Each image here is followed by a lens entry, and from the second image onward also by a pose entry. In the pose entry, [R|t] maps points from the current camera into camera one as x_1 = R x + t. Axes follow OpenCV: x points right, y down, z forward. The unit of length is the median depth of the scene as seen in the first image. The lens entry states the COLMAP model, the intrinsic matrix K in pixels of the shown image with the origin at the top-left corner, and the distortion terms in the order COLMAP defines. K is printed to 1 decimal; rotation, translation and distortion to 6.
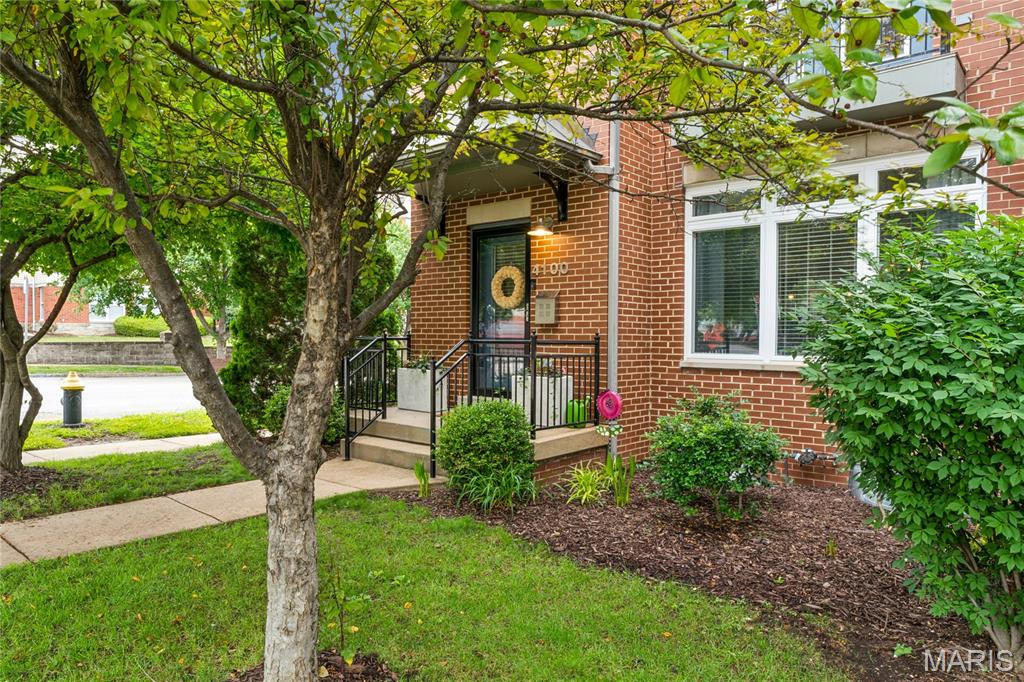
lens RADIAL K [[668.5, 0, 507.2], [0, 668.5, 341.2], [0, 0, 1]] dist [-0.006591, 0.001708]
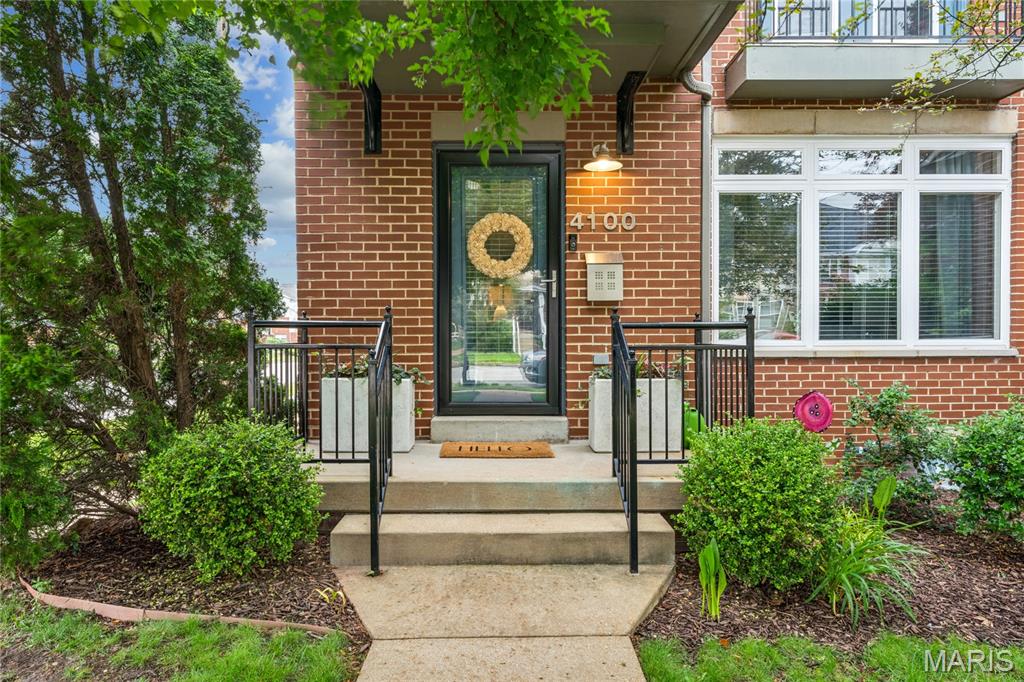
lens RADIAL K [[668.5, 0, 505.8], [0, 668.5, 342.6], [0, 0, 1]] dist [-0.006591, 0.001708]
pose [[0.759040, -0.019430, 0.650754, -0.478291], [0.011302, 0.999797, 0.016669, 0.004269], [-0.650946, -0.005297, 0.759106, 0.563170]]
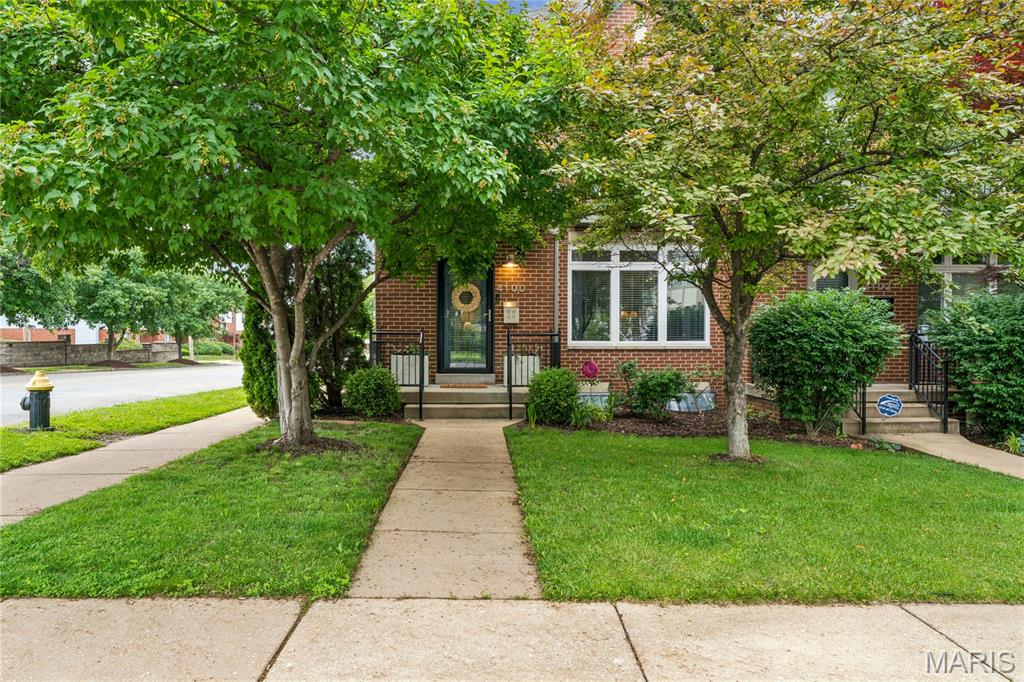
lens RADIAL K [[668.5, 0, 514.5], [0, 668.5, 337.3], [0, 0, 1]] dist [-0.006591, 0.001708]
pose [[0.720880, -0.007709, 0.693017, -1.055771], [0.006043, 0.999970, 0.004837, -0.000585], [-0.693034, 0.000702, 0.720905, -0.141213]]
